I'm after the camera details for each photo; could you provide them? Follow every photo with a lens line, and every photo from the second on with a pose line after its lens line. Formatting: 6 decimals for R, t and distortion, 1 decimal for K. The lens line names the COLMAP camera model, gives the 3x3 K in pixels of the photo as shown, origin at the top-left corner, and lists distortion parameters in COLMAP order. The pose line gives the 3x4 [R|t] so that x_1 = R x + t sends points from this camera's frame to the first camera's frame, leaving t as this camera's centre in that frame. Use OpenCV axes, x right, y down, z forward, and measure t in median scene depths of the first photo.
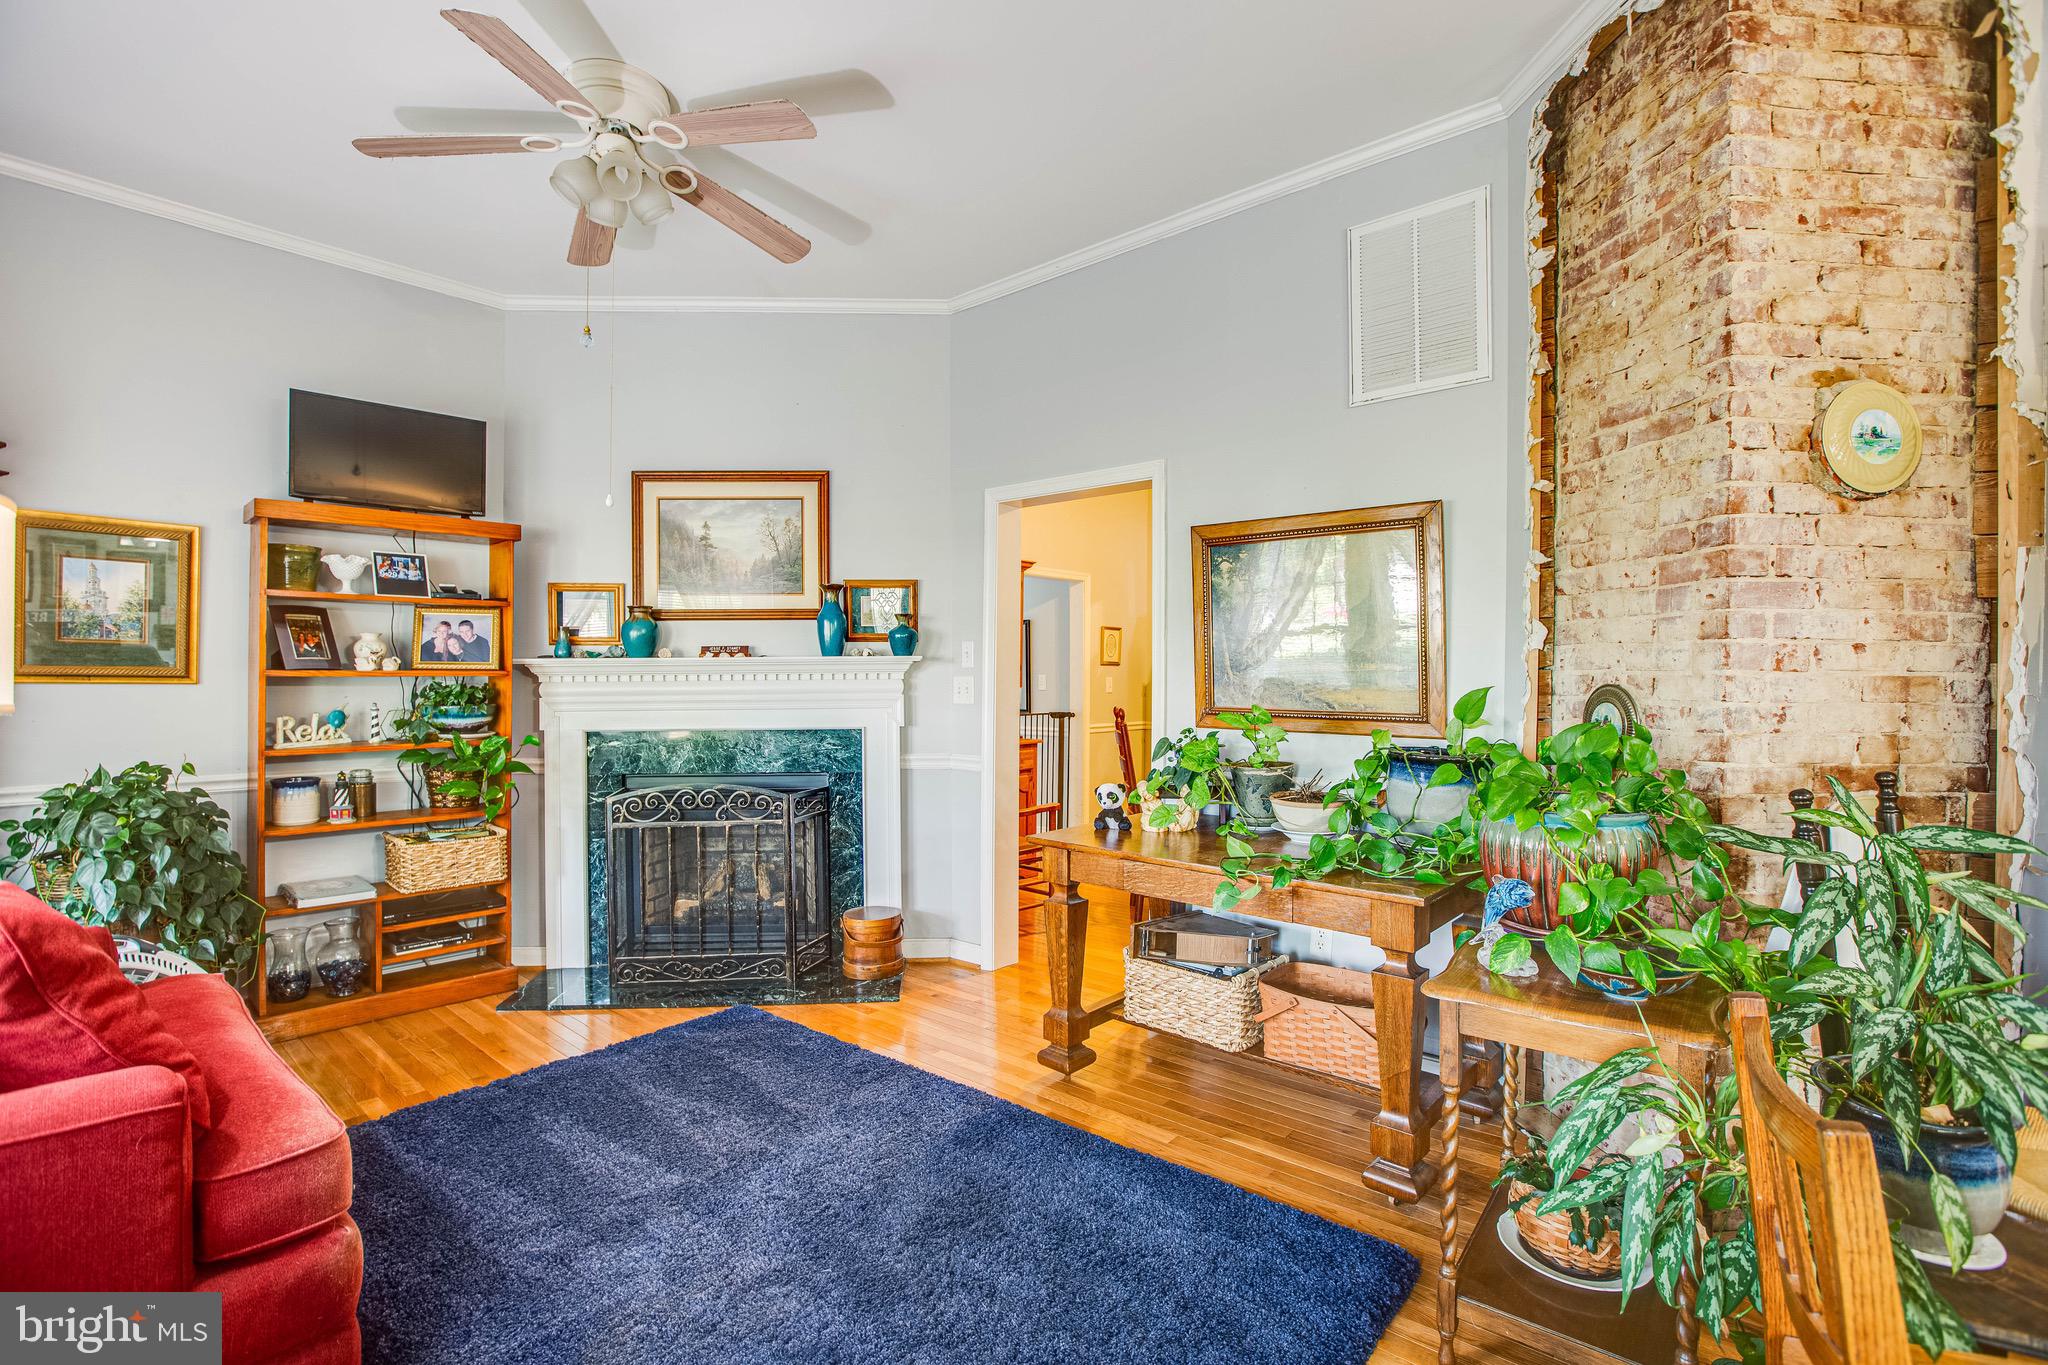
lens RADIAL K [[950.8, 0, 1029.2], [0, 950.8, 679.6], [0, 0, 1]] dist [-0.045724, 0.015558]
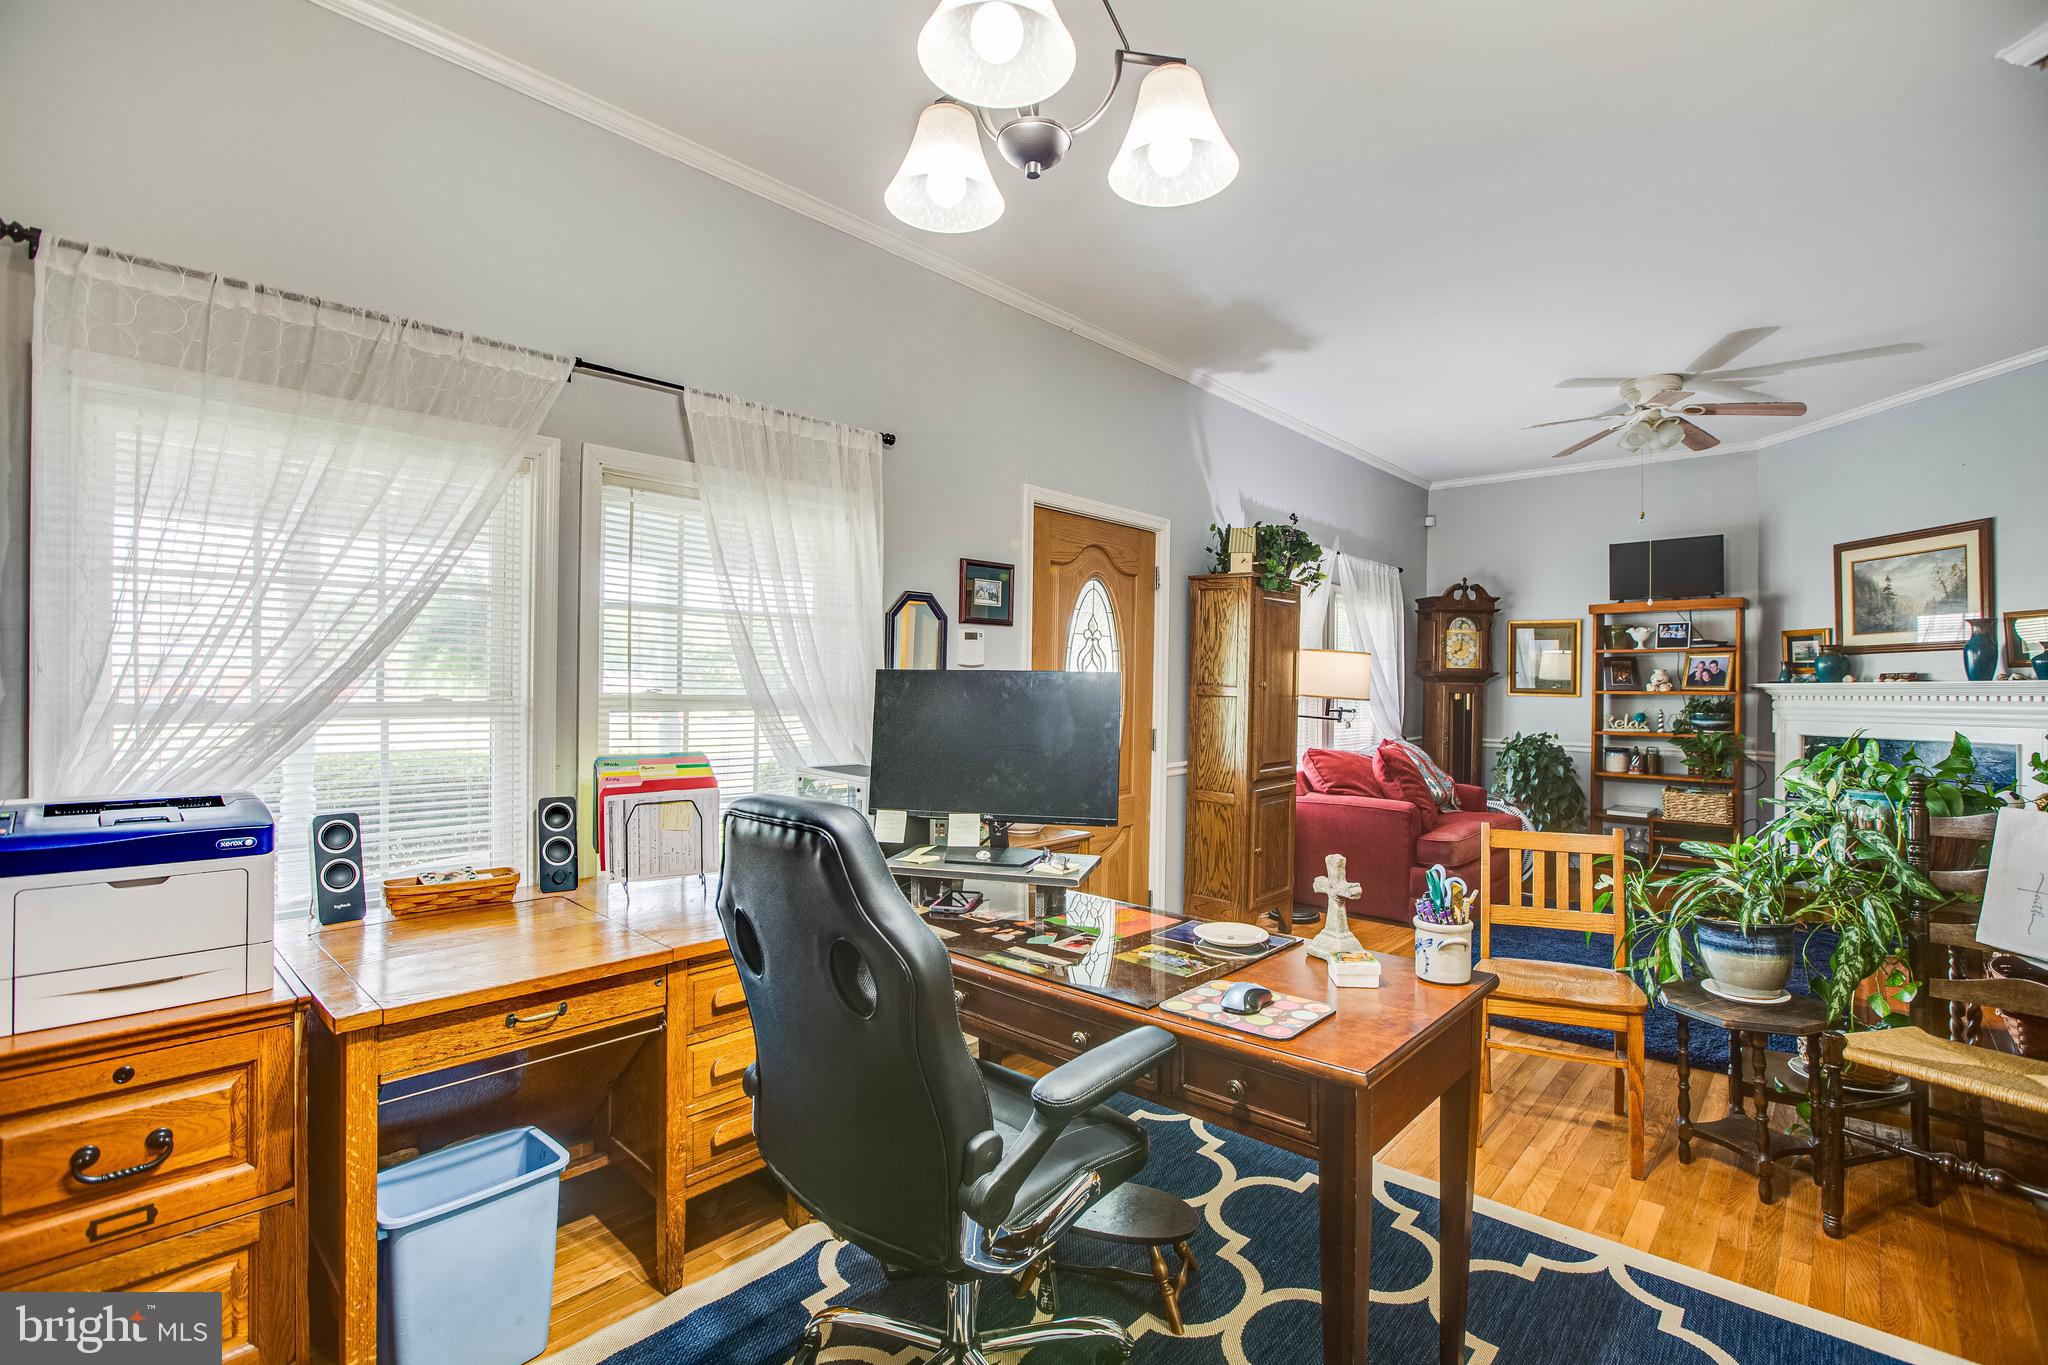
lens RADIAL K [[950.8, 0, 1018.7], [0, 950.8, 674.5], [0, 0, 1]] dist [-0.045724, 0.015558]
pose [[-0.033257, -0.010411, -0.999393, 1.013206], [-0.010725, 0.999892, -0.010059, -0.009278], [0.999389, 0.010384, -0.033365, -0.137852]]
